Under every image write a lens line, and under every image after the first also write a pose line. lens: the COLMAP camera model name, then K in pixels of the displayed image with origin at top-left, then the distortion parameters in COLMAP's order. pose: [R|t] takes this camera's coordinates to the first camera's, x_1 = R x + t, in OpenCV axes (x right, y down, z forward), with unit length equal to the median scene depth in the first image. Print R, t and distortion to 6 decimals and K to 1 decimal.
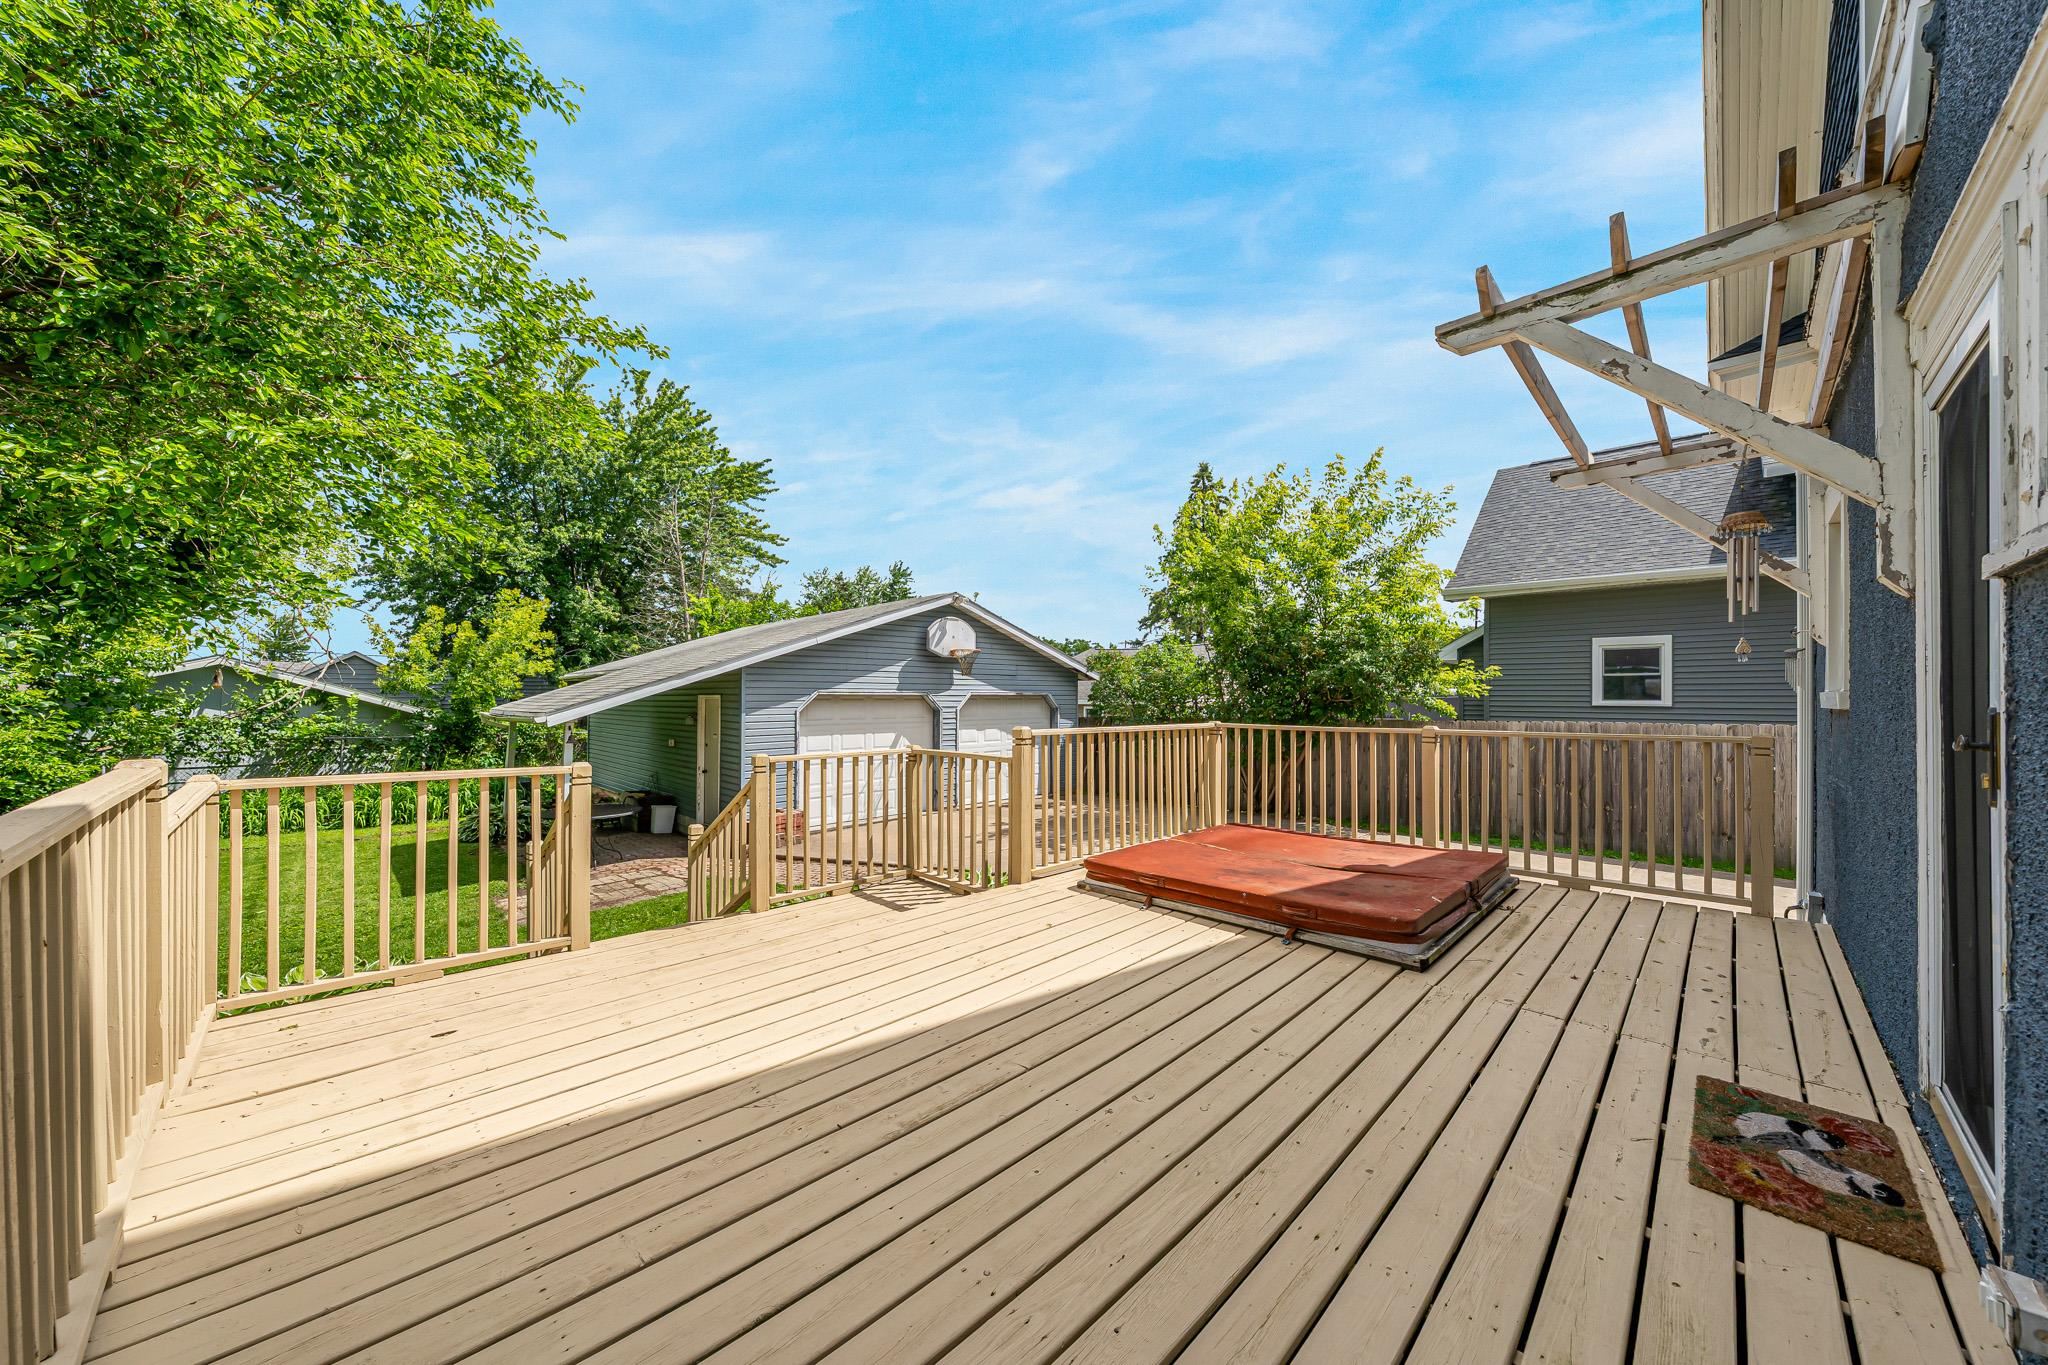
lens RADIAL K [[709.0, 0, 1016.7], [0, 709.0, 670.1], [0, 0, 1]] dist [0.000678, 0.000174]
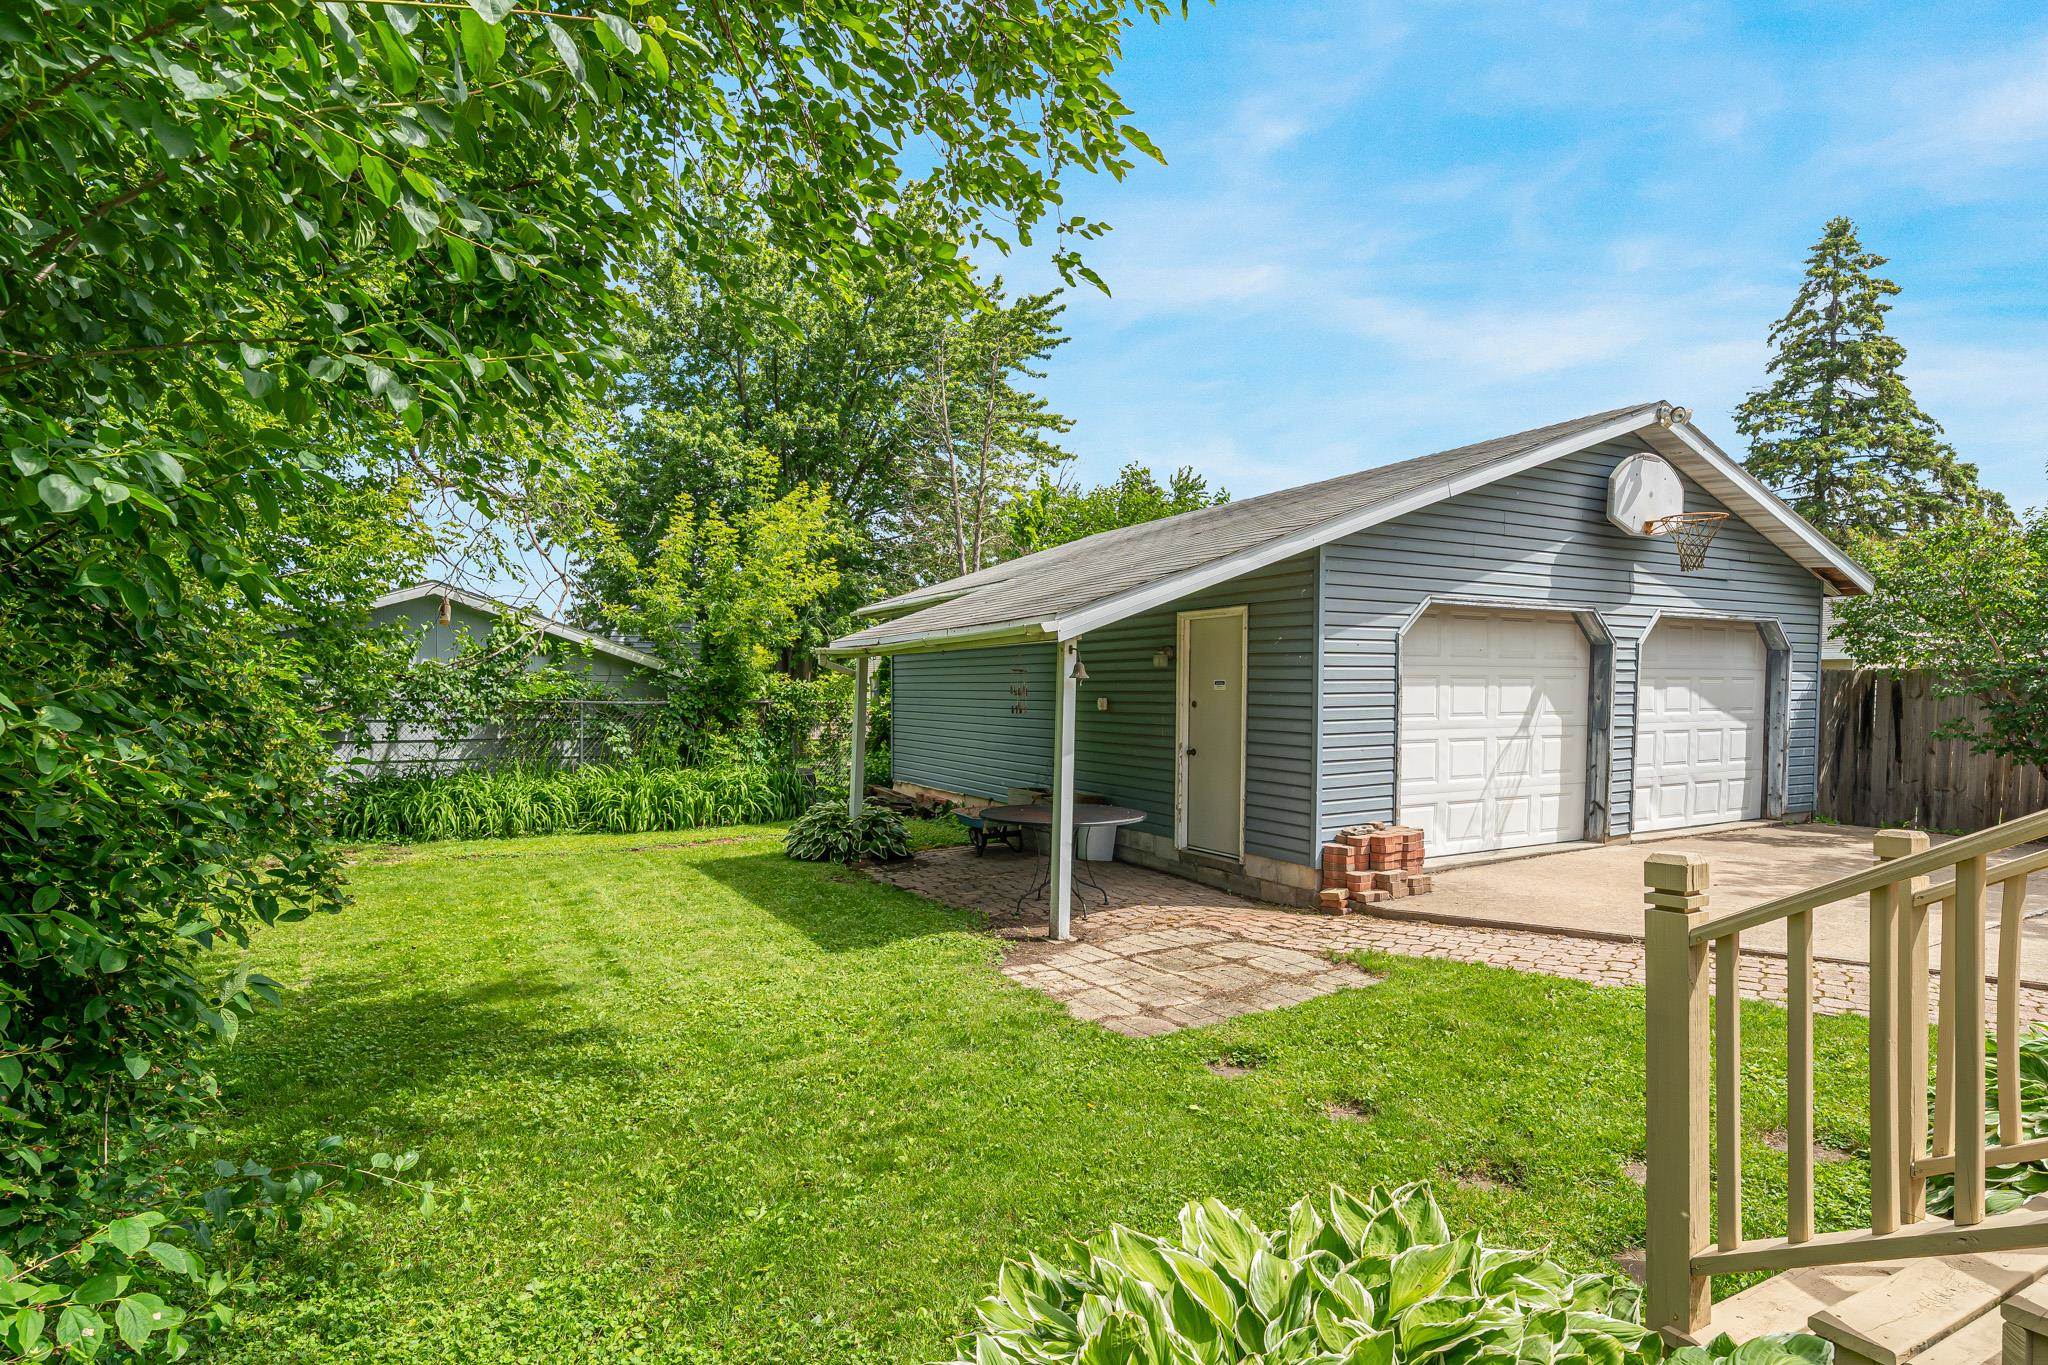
lens RADIAL K [[1048.2, 0, 1027.0], [0, 1048.2, 691.0], [0, 0, 1]] dist [0.019092, -0.000074]
pose [[0.964730, -0.001098, -0.263239, -0.310465], [0.012173, 0.999108, 0.040444, 0.054347], [0.262960, -0.042222, 0.963883, 0.168710]]
